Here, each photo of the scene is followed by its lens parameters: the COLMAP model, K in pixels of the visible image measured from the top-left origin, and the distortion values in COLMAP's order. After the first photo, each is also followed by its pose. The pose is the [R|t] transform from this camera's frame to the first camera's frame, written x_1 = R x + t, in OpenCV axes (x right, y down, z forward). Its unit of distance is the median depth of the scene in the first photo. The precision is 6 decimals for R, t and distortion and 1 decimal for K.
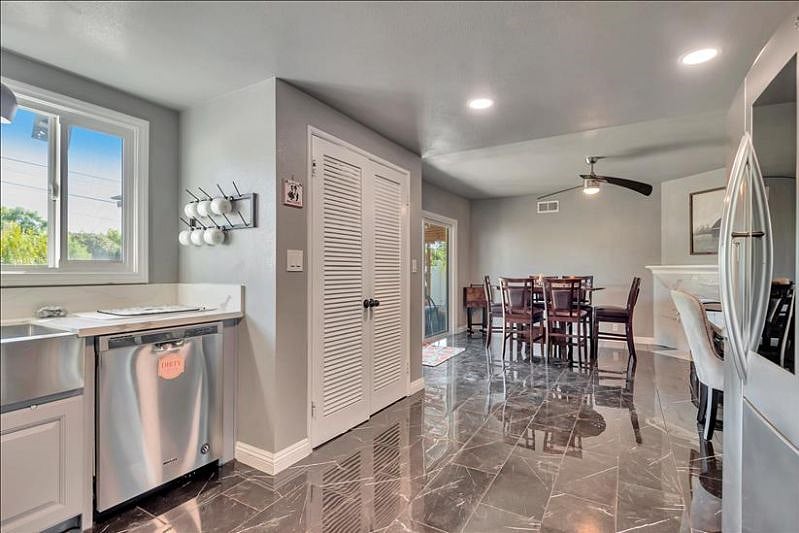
lens RADIAL K [[362.7, 0, 396.6], [0, 362.7, 269.2], [0, 0, 1]] dist [0.010794, -0.000893]
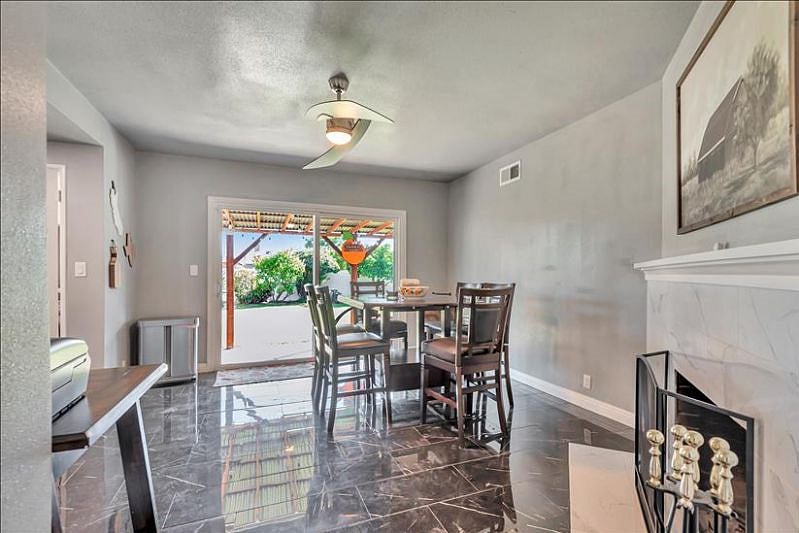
lens RADIAL K [[362.7, 0, 398.1], [0, 362.7, 274.2], [0, 0, 1]] dist [0.010794, -0.000893]
pose [[0.767217, -0.010234, -0.641306, 1.027183], [0.005207, 0.999939, -0.009727, 0.010782], [0.641366, 0.004124, 0.767224, 0.602022]]
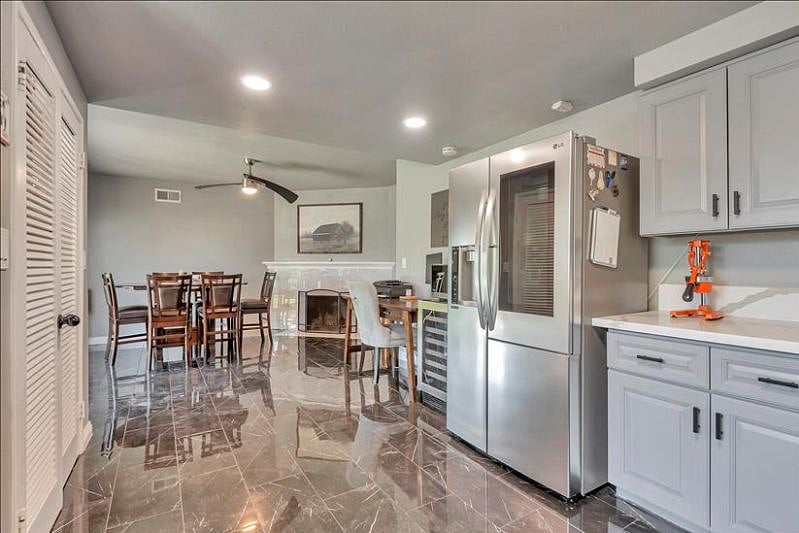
lens RADIAL K [[362.7, 0, 395.9], [0, 362.7, 269.9], [0, 0, 1]] dist [0.010794, -0.000893]
pose [[0.495163, -0.012643, 0.868708, -0.141893], [0.000907, 0.999901, 0.014036, 0.000172], [-0.868800, -0.006162, 0.495125, 0.090412]]
